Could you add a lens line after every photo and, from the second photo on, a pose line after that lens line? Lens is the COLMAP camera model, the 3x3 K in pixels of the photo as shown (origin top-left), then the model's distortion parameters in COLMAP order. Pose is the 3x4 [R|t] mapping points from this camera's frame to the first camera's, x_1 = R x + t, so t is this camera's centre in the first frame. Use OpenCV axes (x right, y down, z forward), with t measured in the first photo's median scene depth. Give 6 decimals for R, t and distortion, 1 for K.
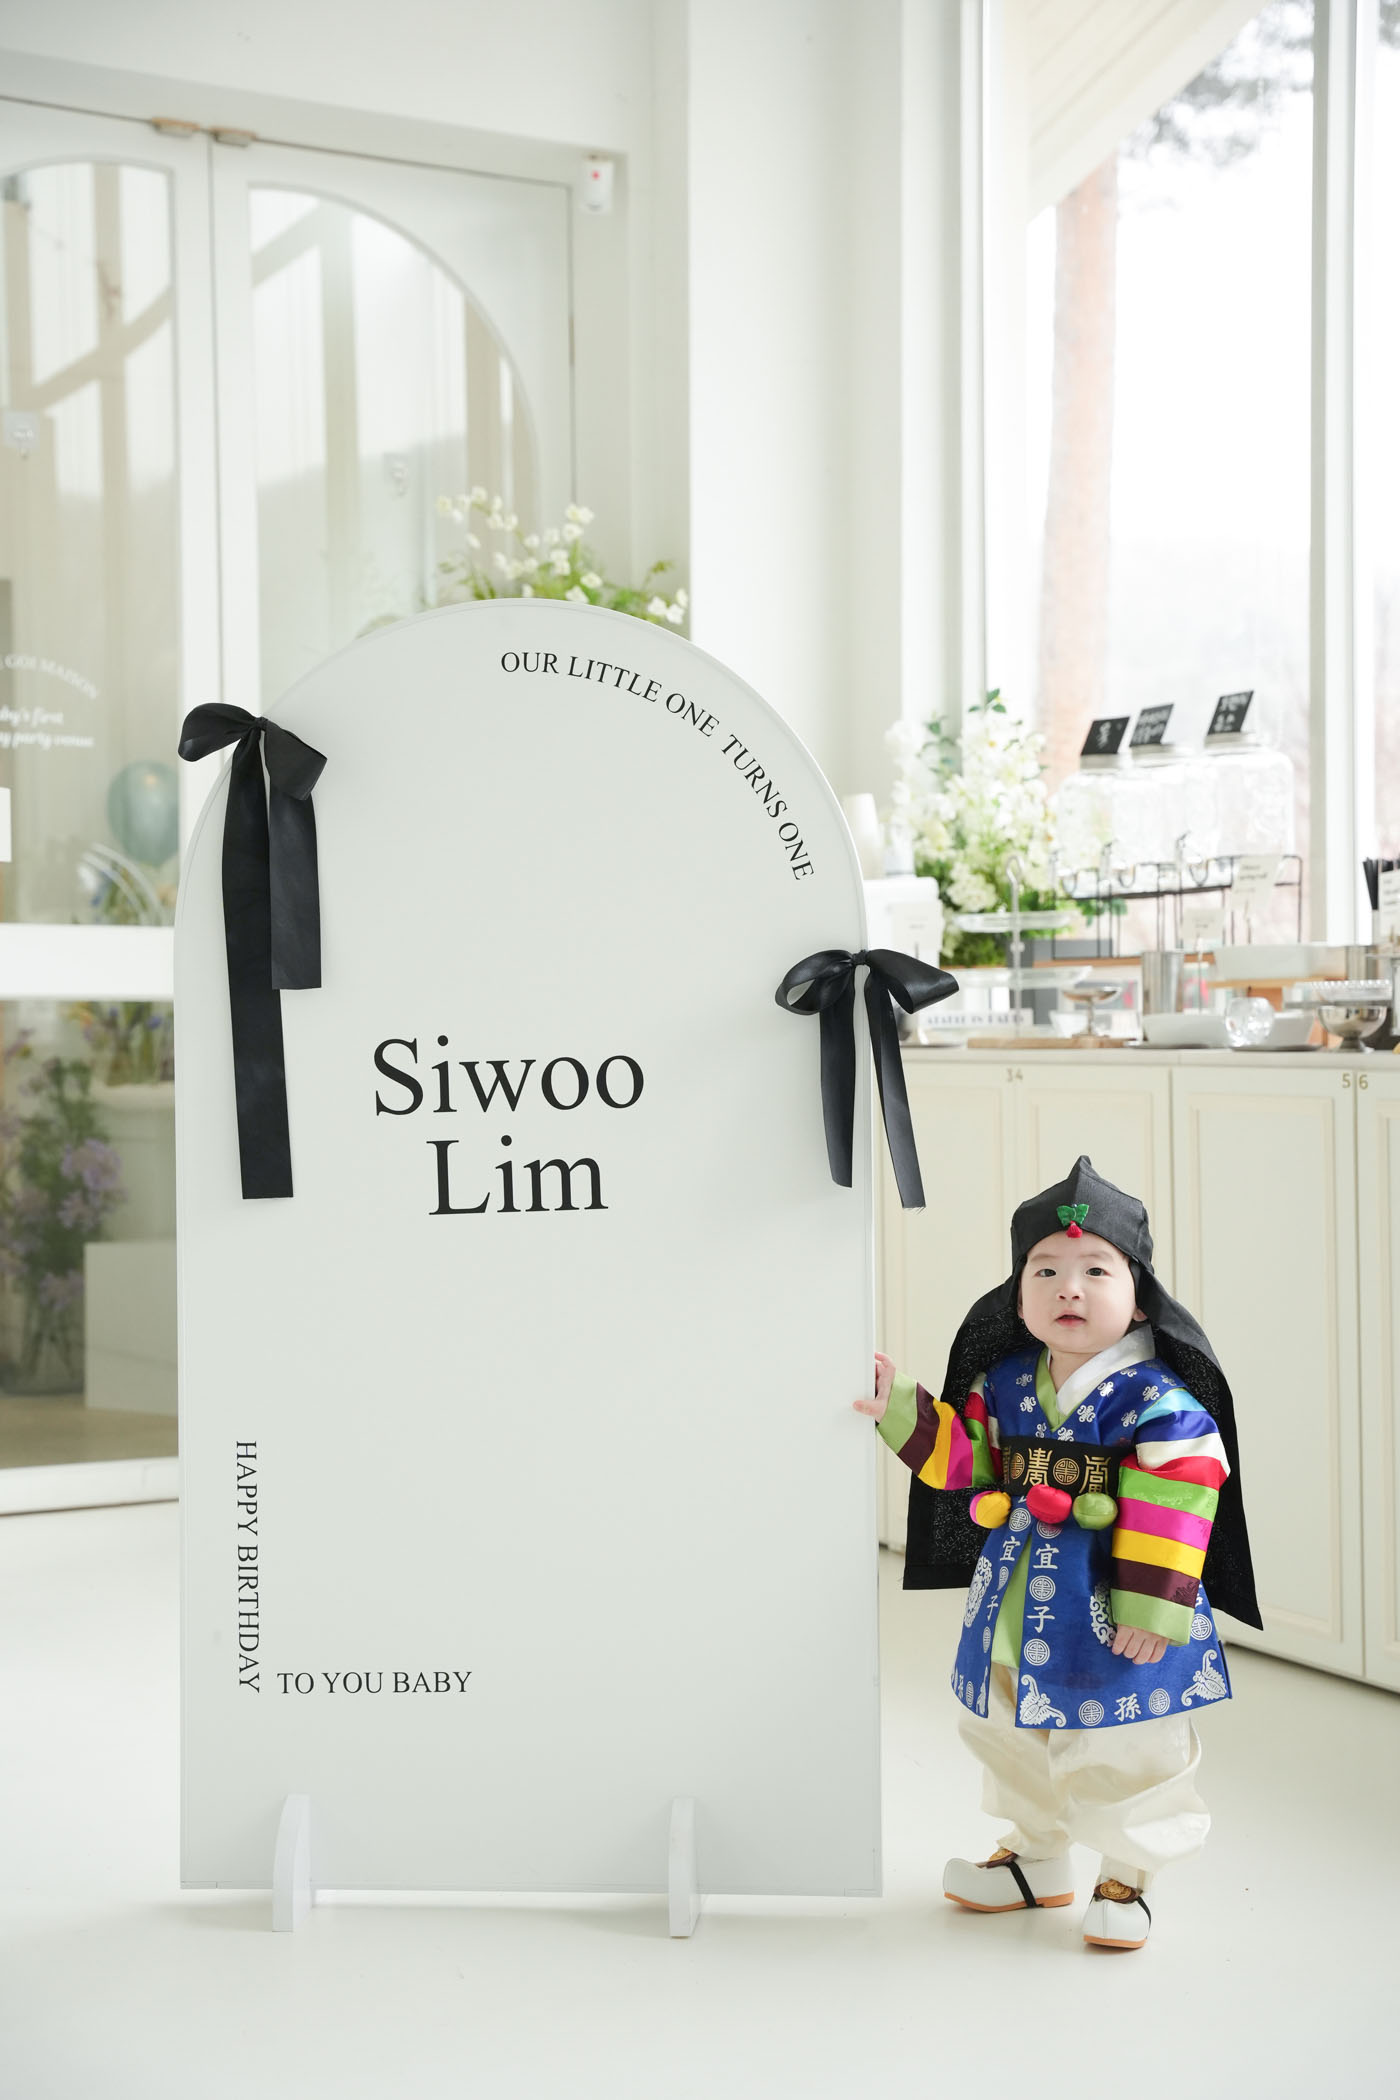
lens RADIAL K [[2933.8, 0, 700.0], [0, 2933.8, 1050.0], [0, 0, 1]] dist [0.081206, 0.012232]
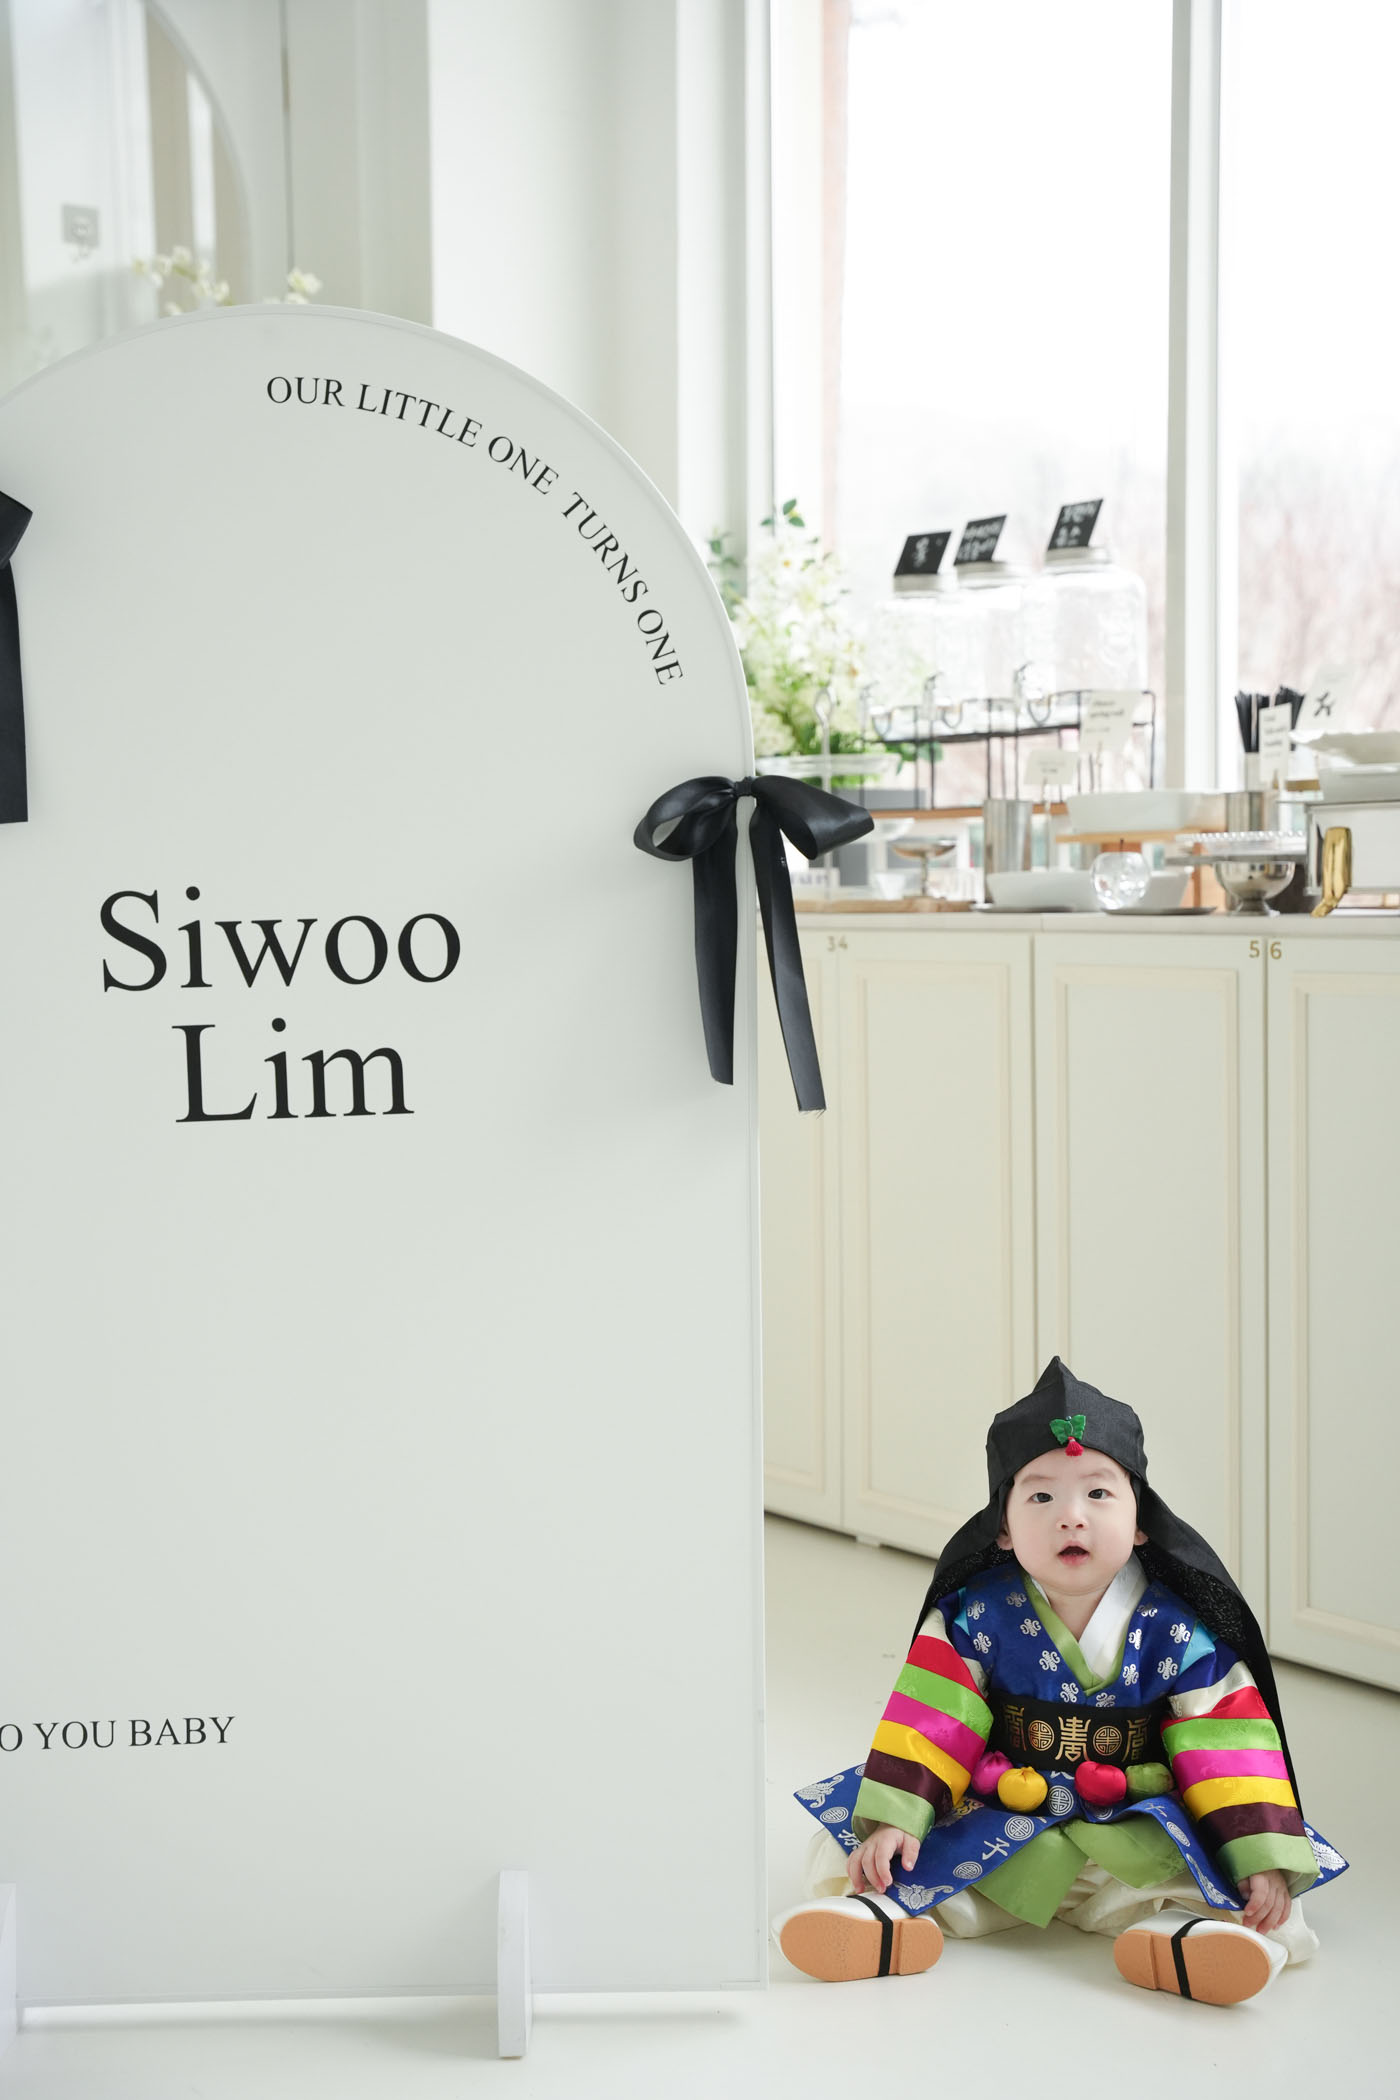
lens RADIAL K [[2957.5, 0, 700.0], [0, 2957.5, 1050.0], [0, 0, 1]] dist [0.073303, 0.373308]
pose [[0.993820, -0.002983, 0.110962, -0.032234], [-0.001732, 0.999100, 0.042379, 0.003466], [-0.110989, -0.042309, 0.992921, 0.168907]]
